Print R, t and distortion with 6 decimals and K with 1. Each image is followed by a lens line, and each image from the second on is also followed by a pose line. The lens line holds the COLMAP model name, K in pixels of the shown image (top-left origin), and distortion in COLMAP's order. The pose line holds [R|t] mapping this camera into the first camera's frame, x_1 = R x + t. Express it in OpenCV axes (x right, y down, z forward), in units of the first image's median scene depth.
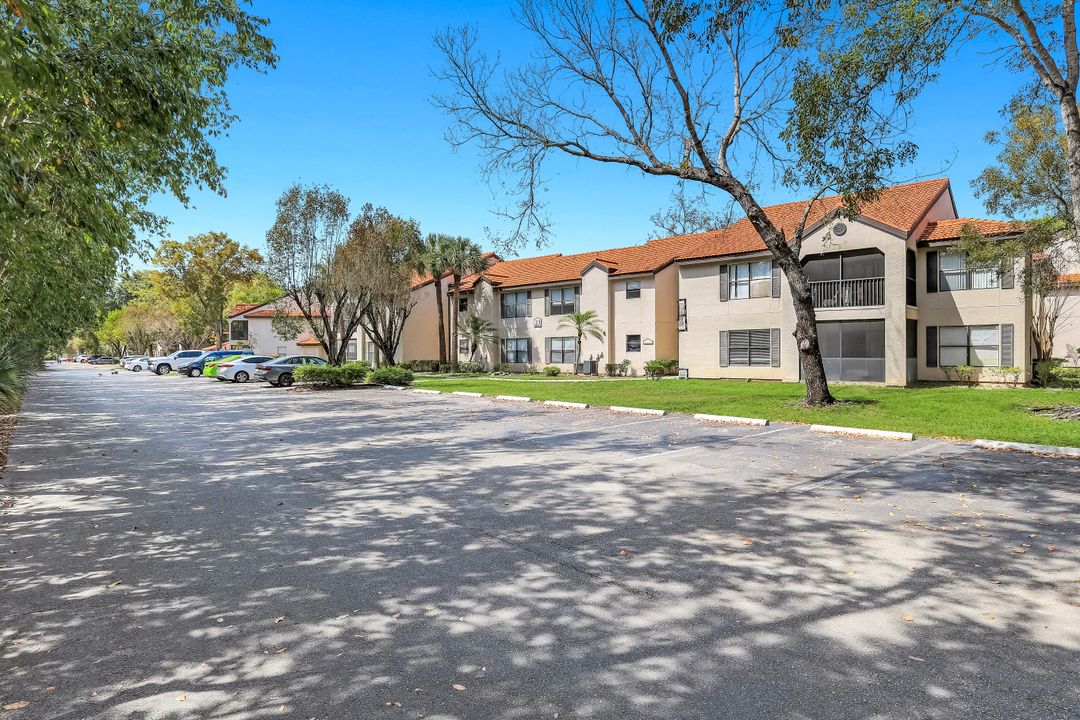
lens RADIAL K [[630.3, 0, 540.2], [0, 630.3, 357.2], [0, 0, 1]] dist [-0.001012, -0.000125]
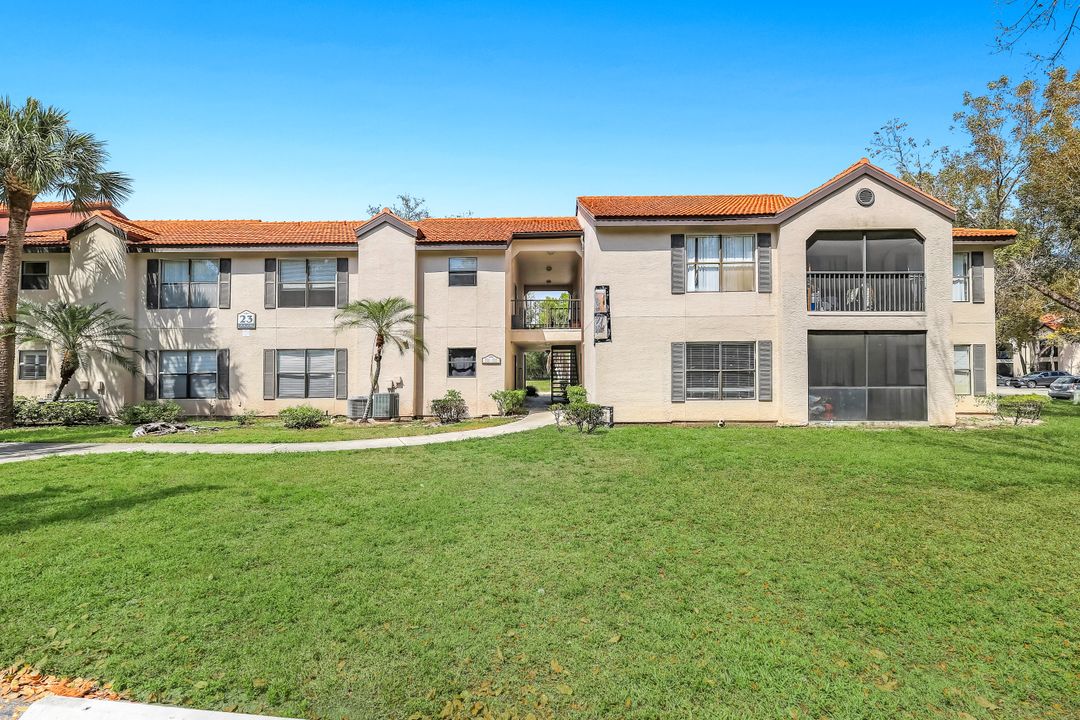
lens RADIAL K [[477.6, 0, 539.8], [0, 477.6, 359.9], [0, 0, 1]] dist [0.003380, 0.000070]
pose [[0.752491, 0.024630, 0.658142, -0.089618], [0.004156, 0.999103, -0.042142, -0.005237], [-0.658590, 0.034447, 0.751714, 0.610983]]
